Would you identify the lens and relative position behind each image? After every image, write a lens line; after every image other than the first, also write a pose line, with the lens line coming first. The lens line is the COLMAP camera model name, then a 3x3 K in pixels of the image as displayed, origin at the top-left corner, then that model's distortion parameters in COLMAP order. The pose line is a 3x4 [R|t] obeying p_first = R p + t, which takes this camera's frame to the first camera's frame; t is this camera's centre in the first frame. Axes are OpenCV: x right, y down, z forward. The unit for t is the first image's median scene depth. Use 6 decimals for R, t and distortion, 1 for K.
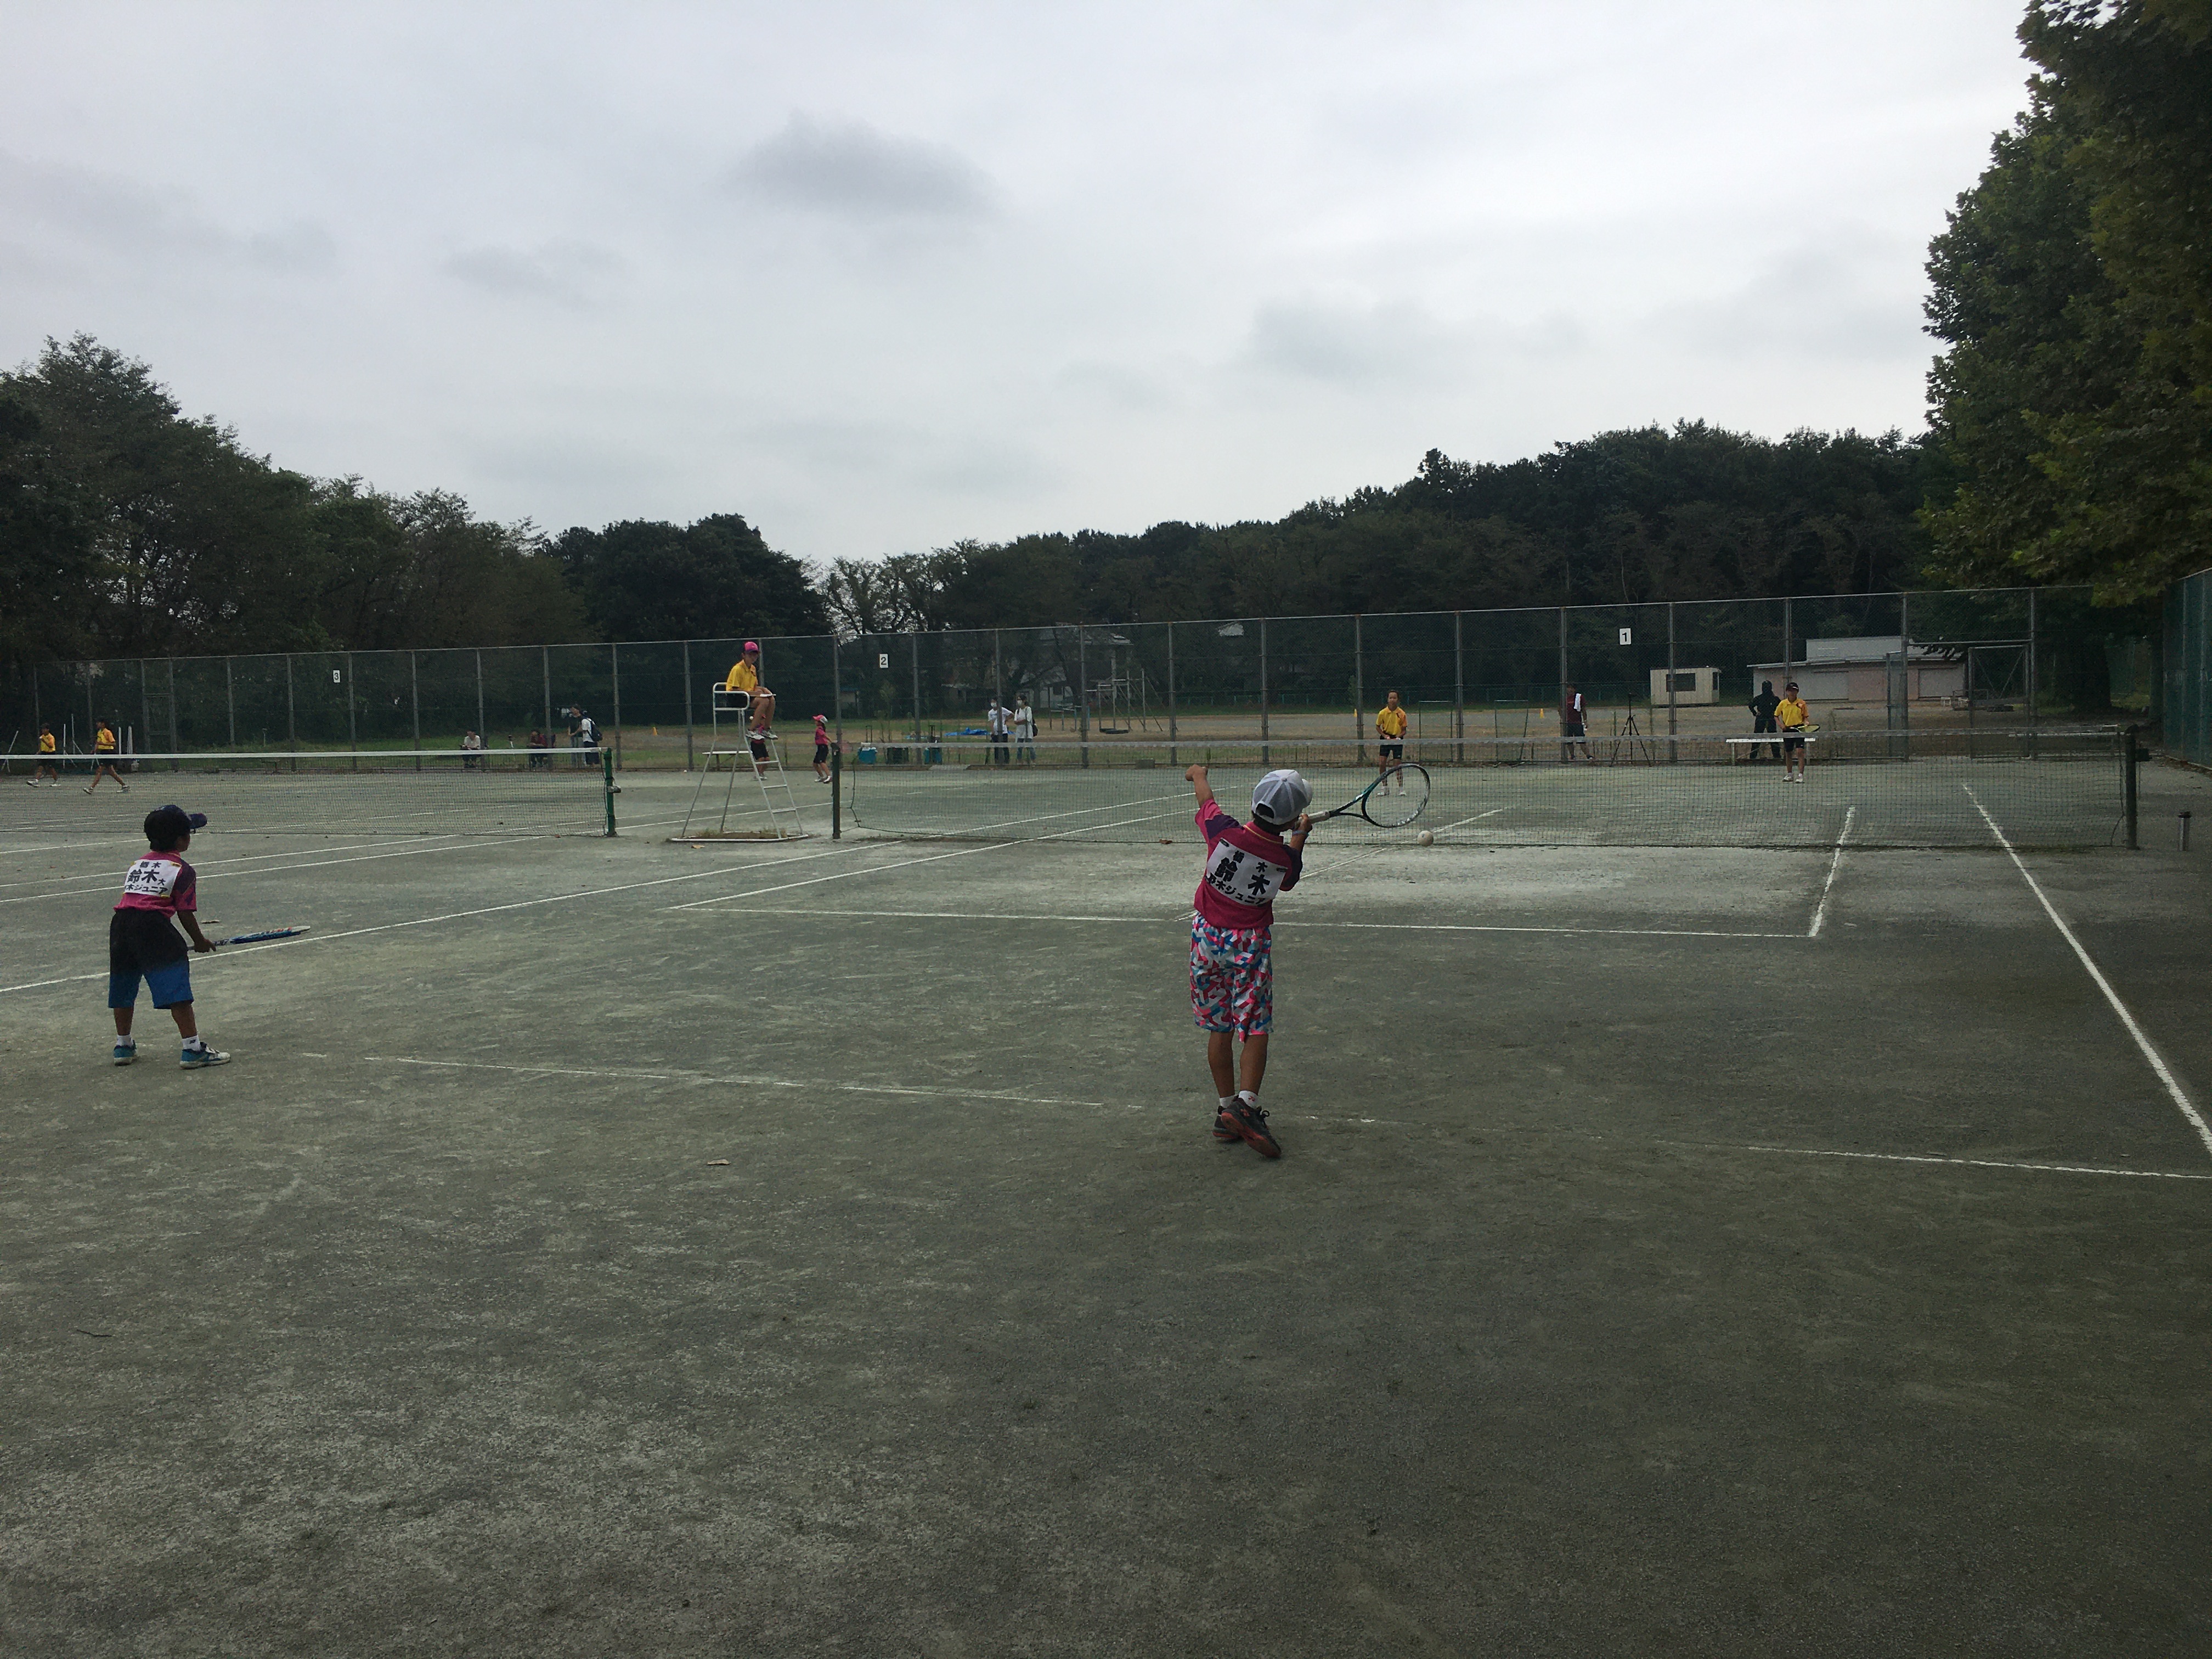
lens RADIAL K [[1866.7, 0, 1114.8], [0, 1866.7, 826.8], [0, 0, 1]] dist [0.088938, -0.117434]
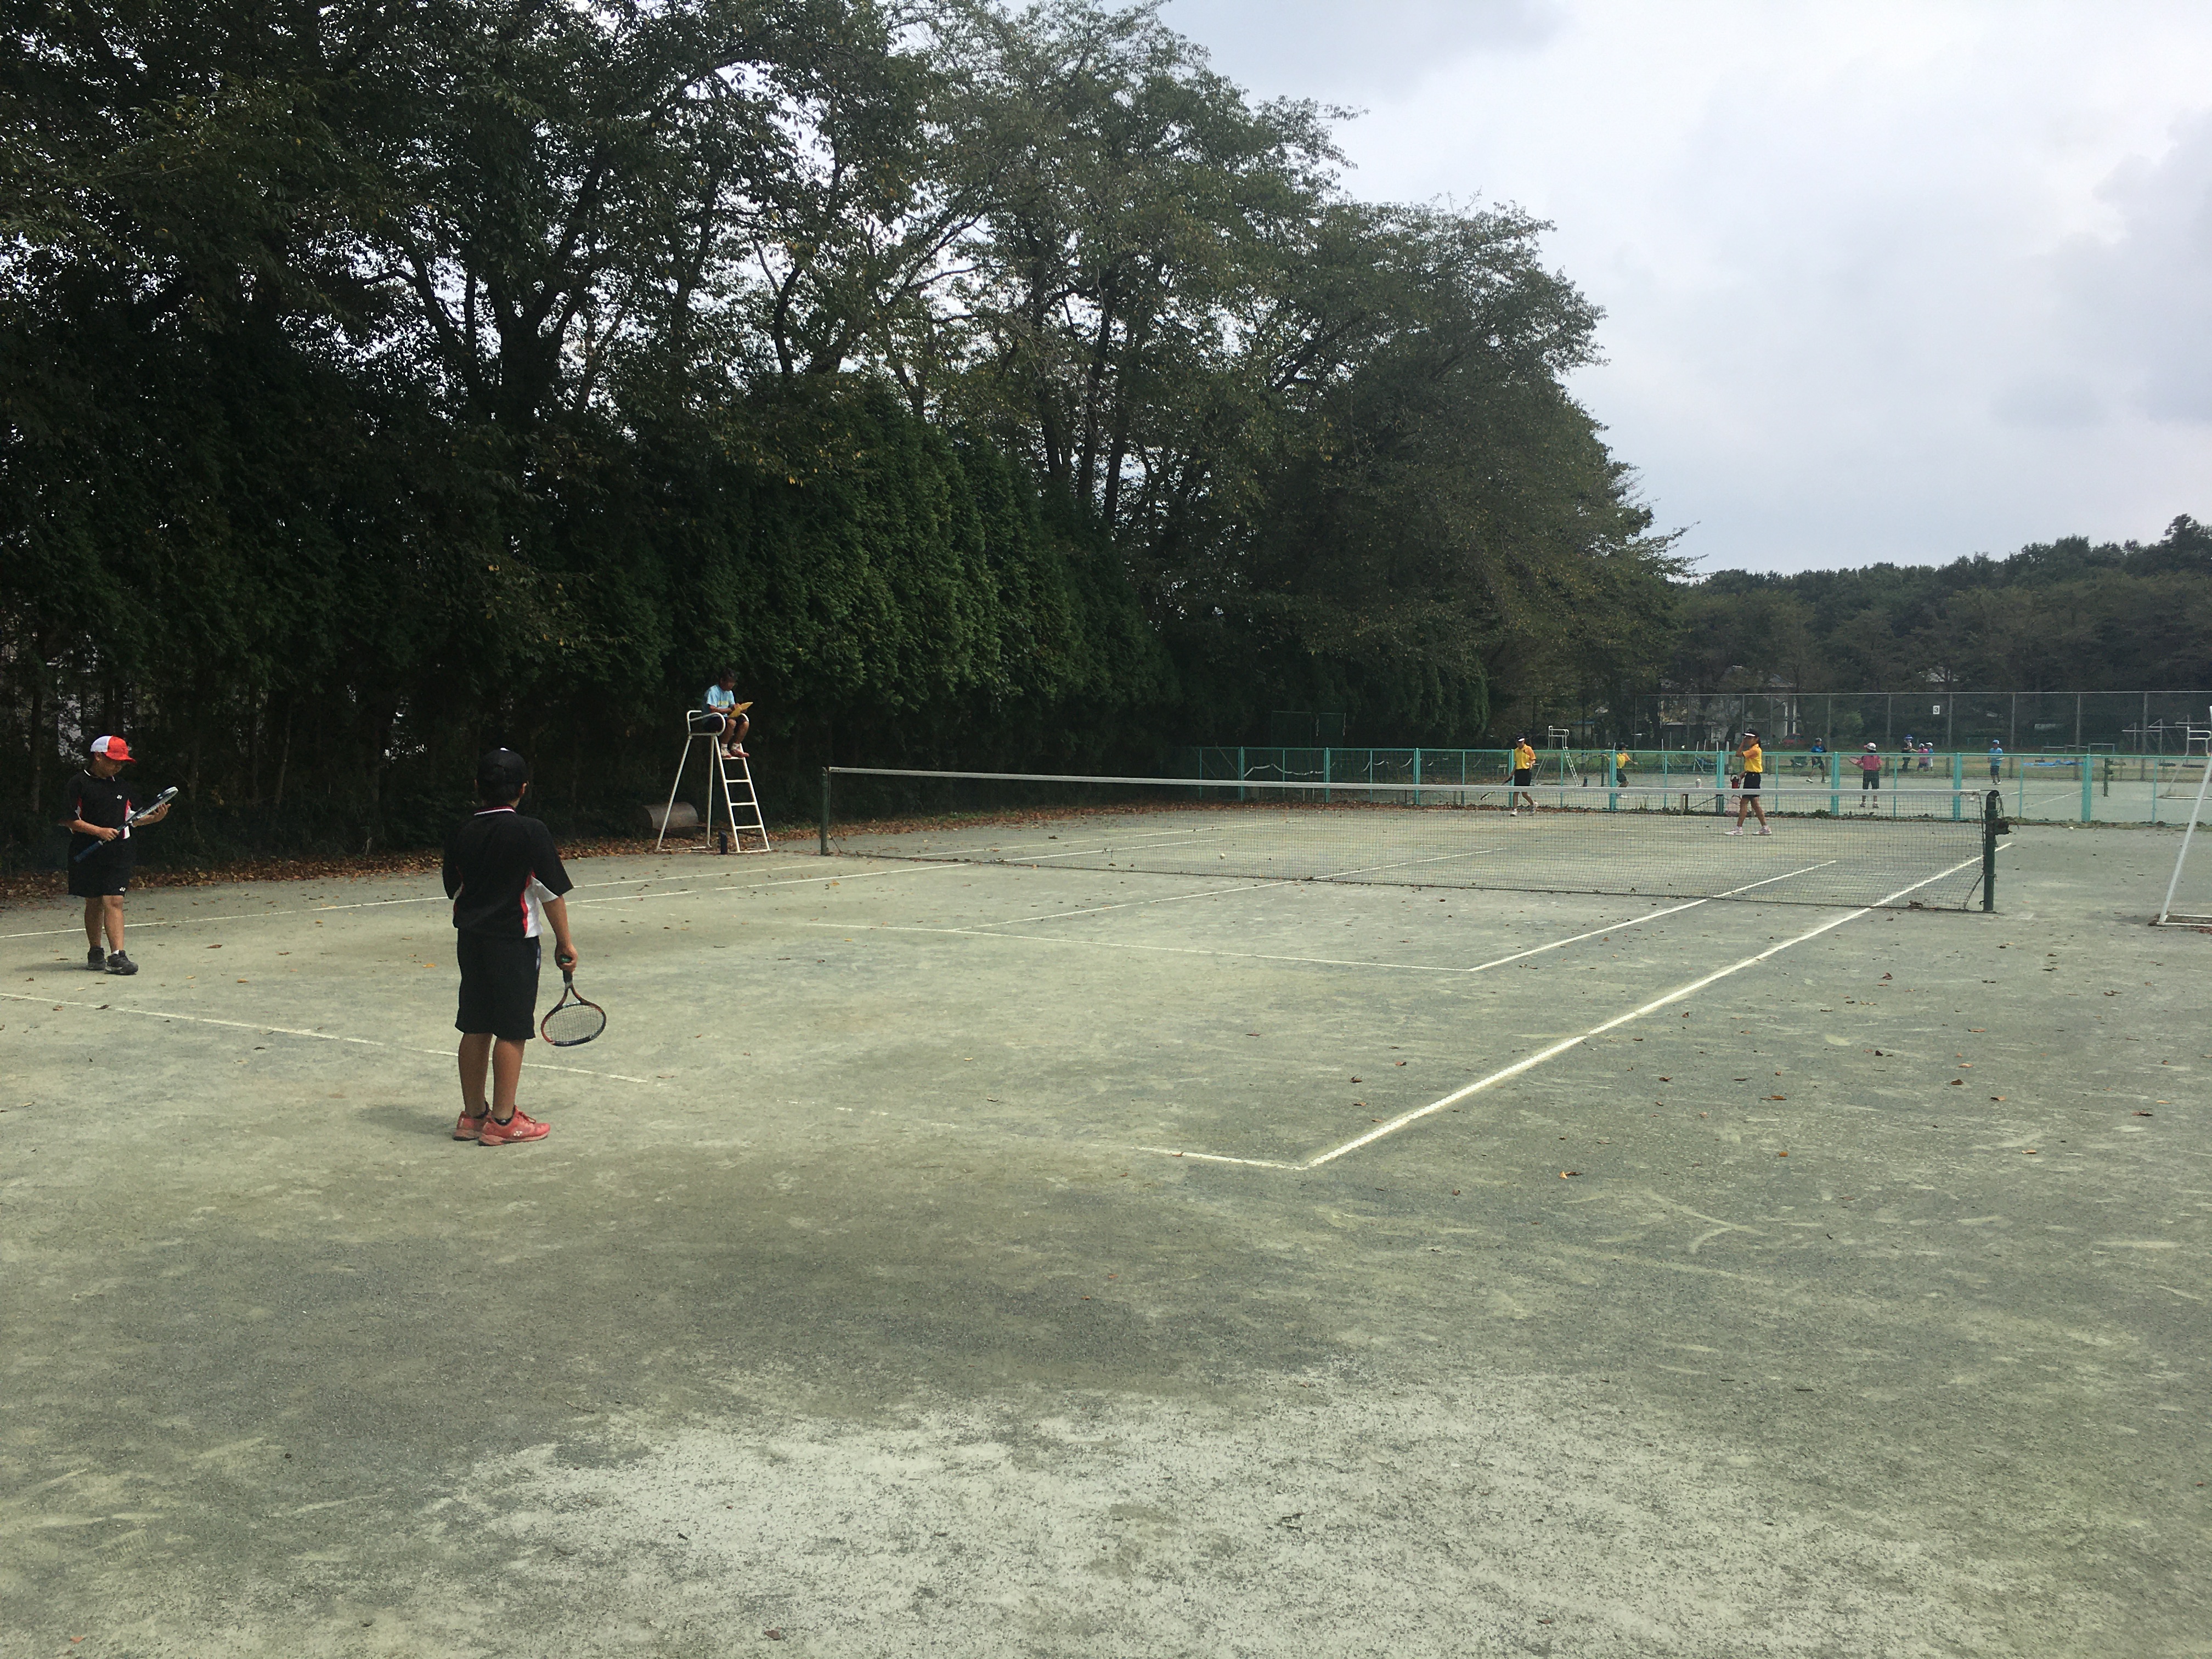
lens RADIAL K [[1866.7, 0, 1114.8], [0, 1866.7, 826.8], [0, 0, 1]] dist [0.088938, -0.117434]
pose [[0.988736, 0.035081, -0.145497, -0.304620], [-0.037673, 0.999176, -0.015094, 0.019291], [0.144848, 0.020405, 0.989243, -0.181129]]
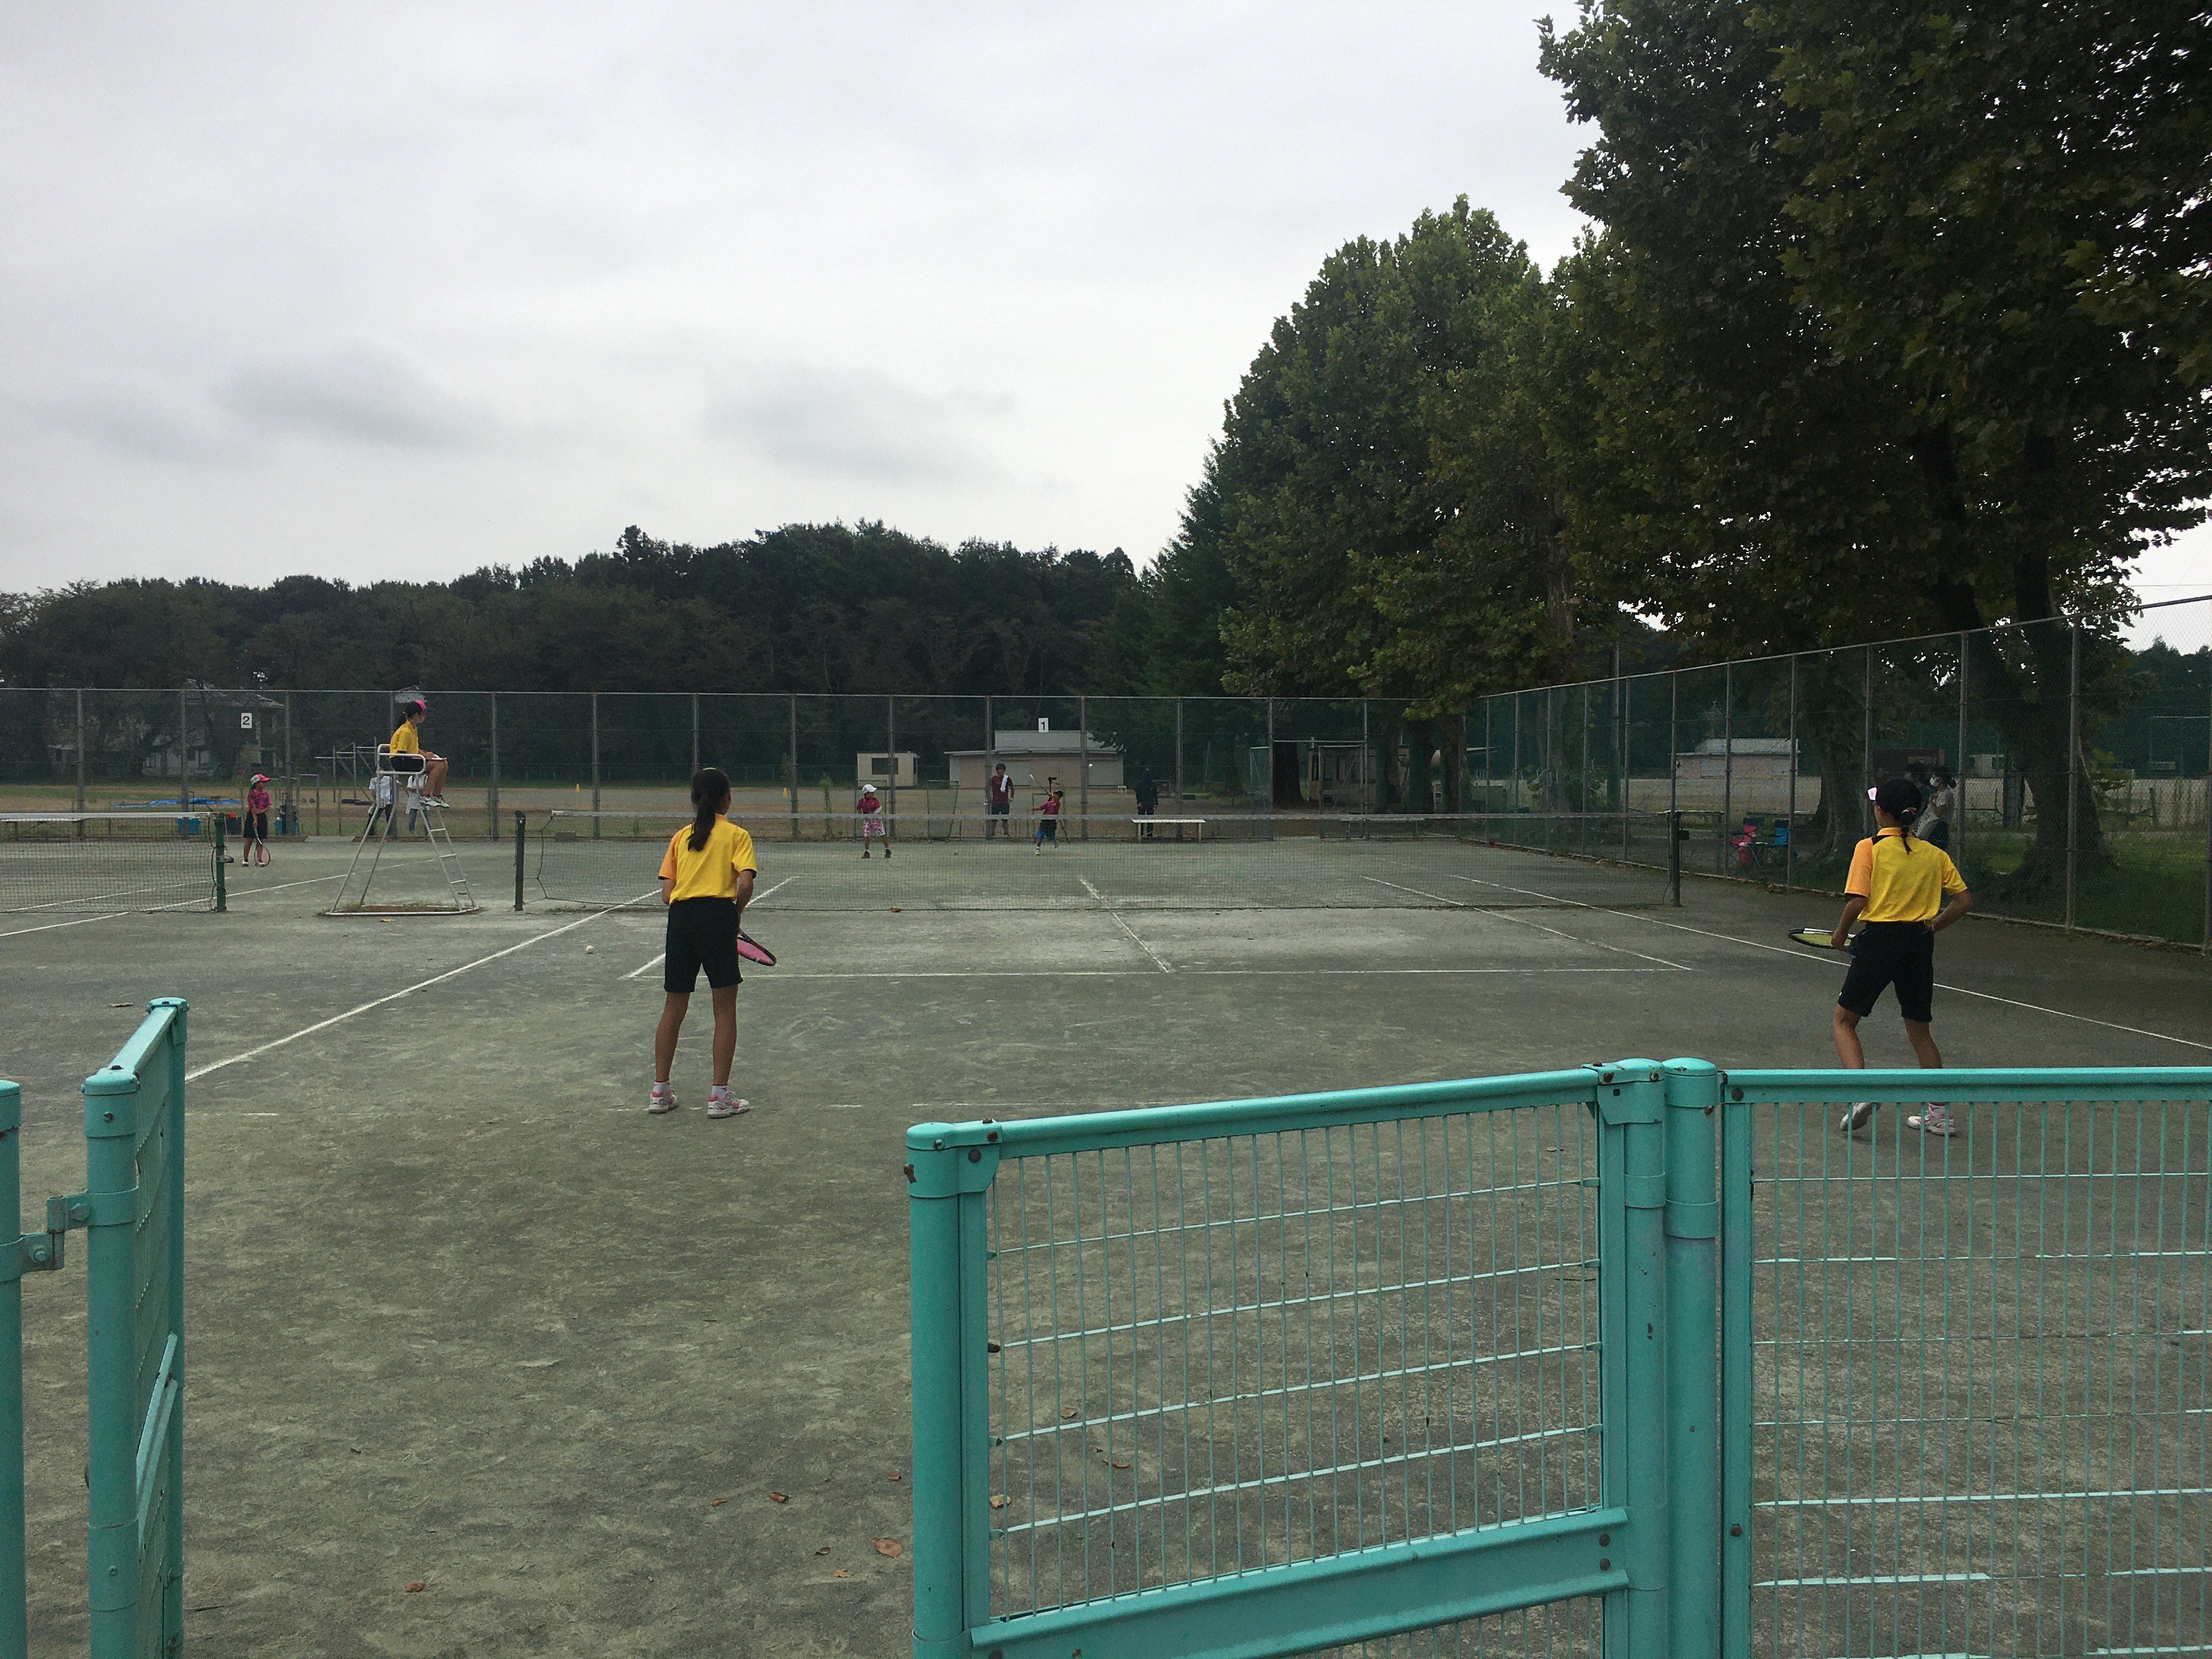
lens RADIAL K [[1867.0, 0, 1106.0], [0, 1867.0, 829.5], [0, 0, 1]] dist [0.063795, -0.106127]
pose [[0.896195, 0.009920, 0.443549, -0.051207], [0.008031, 0.999223, -0.038575, 0.000703], [-0.443588, 0.038133, 0.895419, 0.001207]]
